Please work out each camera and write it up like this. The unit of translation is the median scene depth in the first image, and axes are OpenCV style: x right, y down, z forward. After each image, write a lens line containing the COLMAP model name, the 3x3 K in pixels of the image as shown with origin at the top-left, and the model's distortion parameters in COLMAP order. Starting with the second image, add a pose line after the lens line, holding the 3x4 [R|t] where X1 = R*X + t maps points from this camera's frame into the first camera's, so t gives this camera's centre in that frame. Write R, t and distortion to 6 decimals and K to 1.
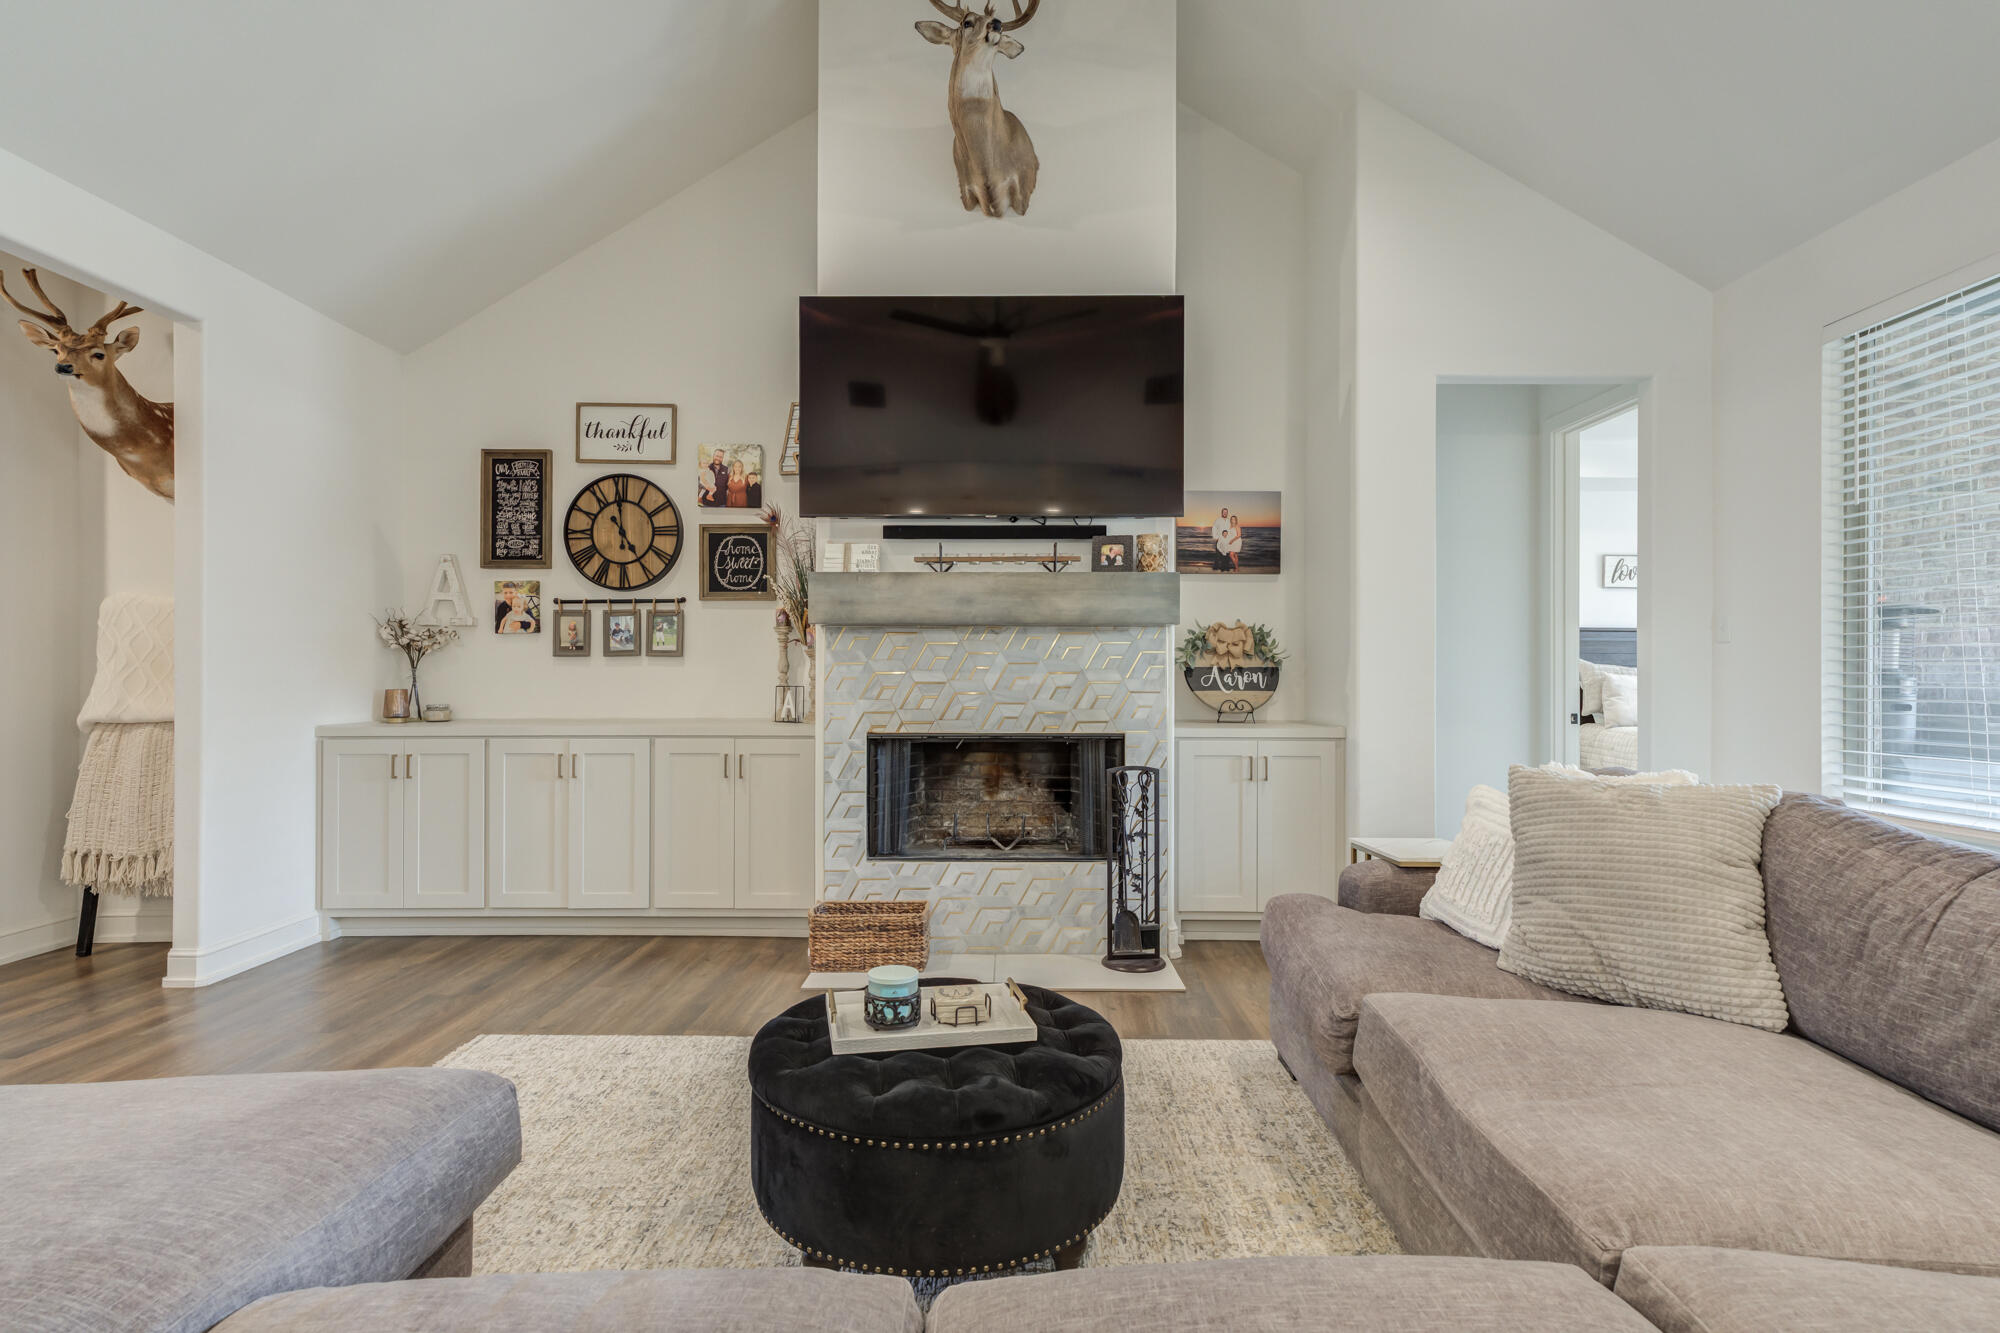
lens RADIAL K [[1008.3, 0, 1002.6], [0, 1008.3, 662.7], [0, 0, 1]] dist [0.004797, 0.008866]
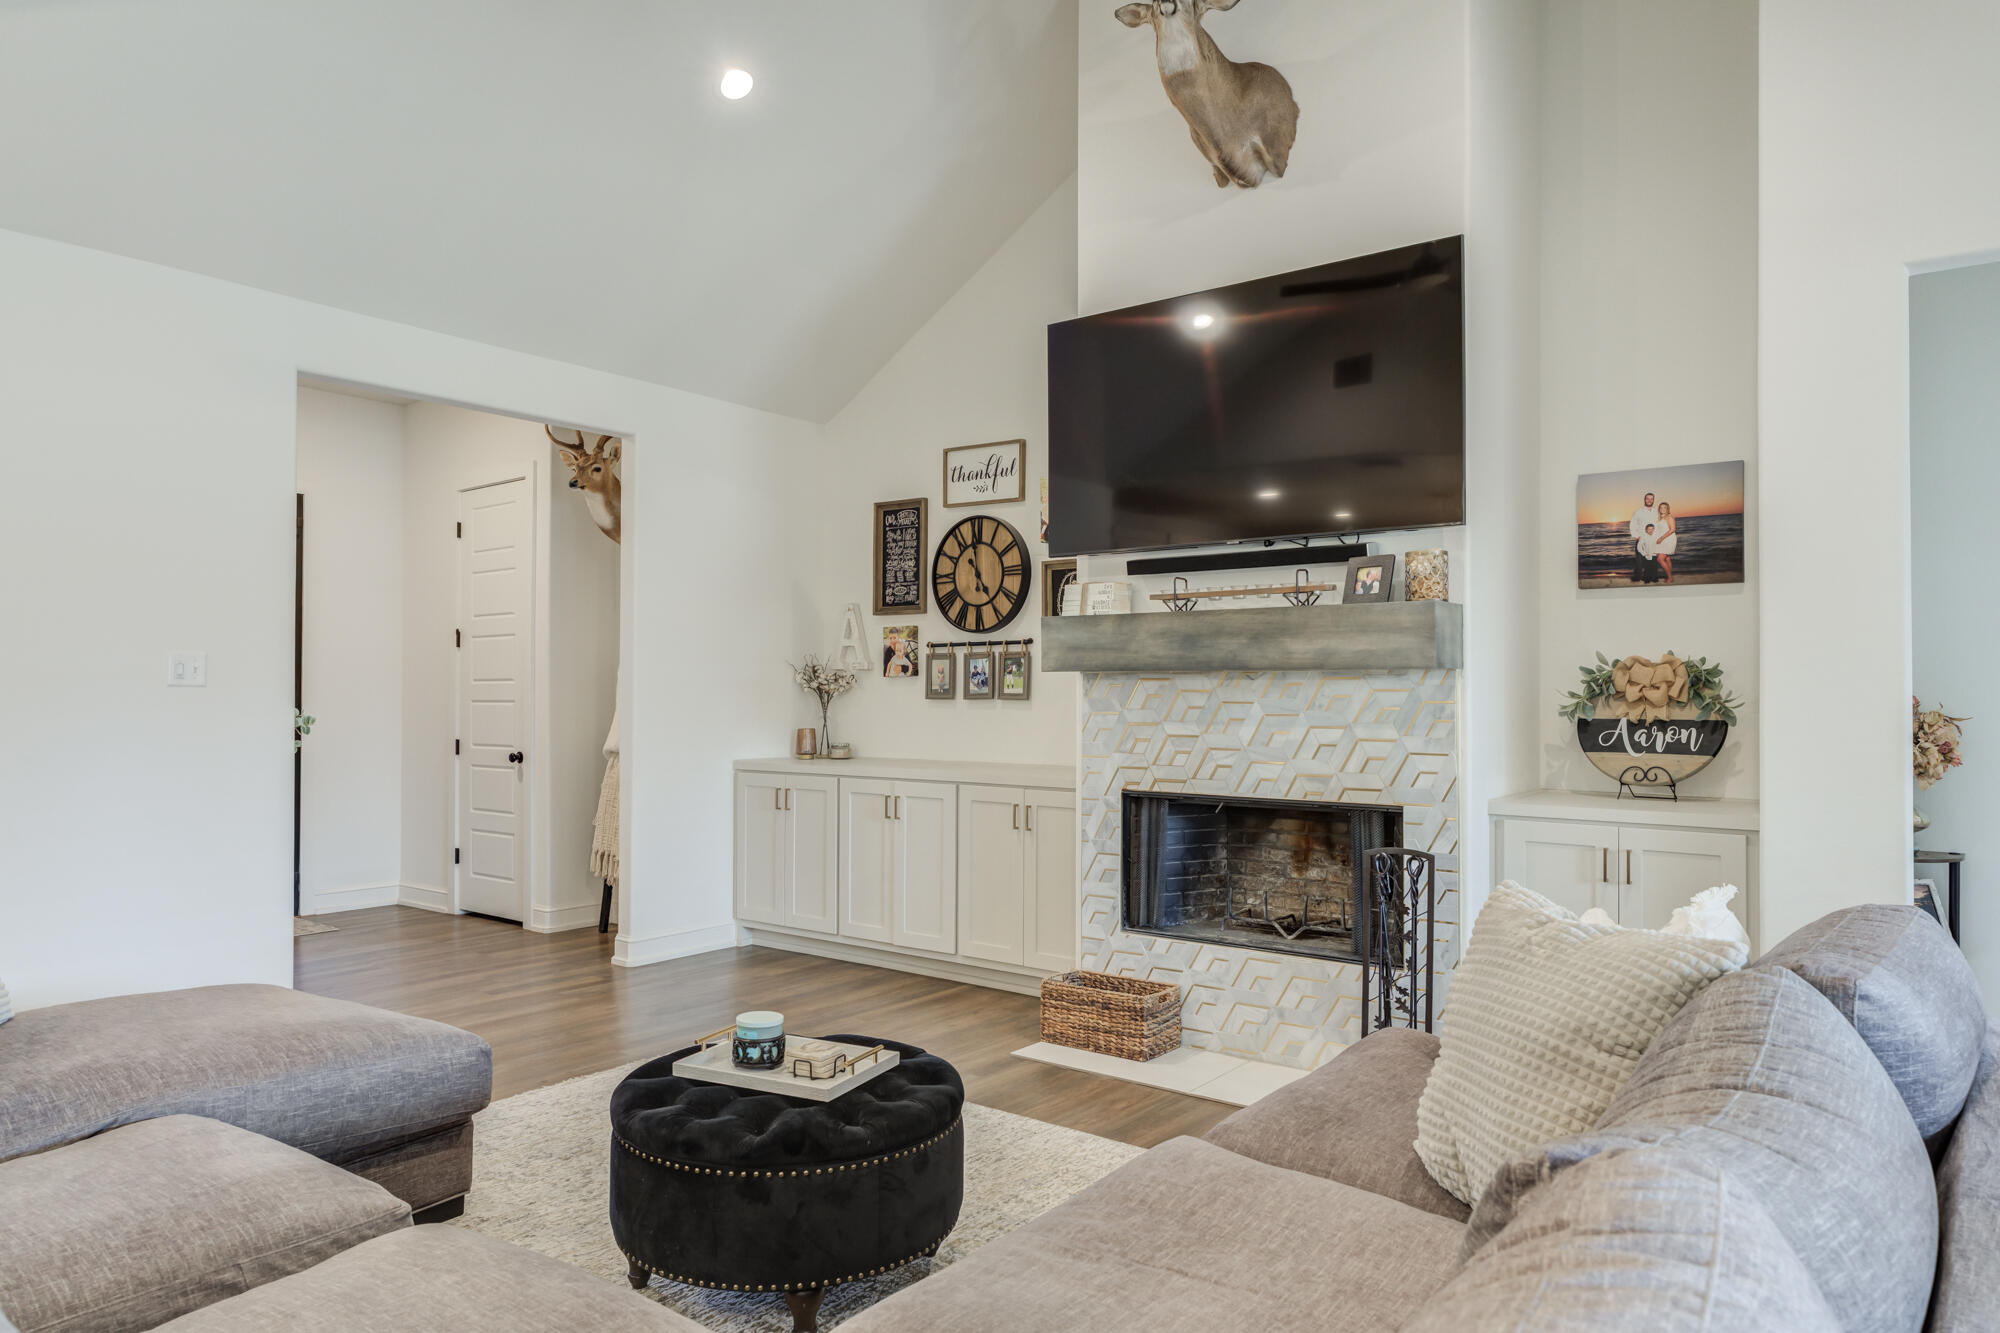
lens RADIAL K [[1254.9, 0, 1003.2], [0, 1254.9, 669.8], [0, 0, 1]] dist [0.008980, 0.003307]
pose [[0.798530, -0.009186, -0.601885, 0.393555], [0.003666, 0.999939, -0.010399, -0.022754], [0.601944, 0.006097, 0.798515, 0.030822]]
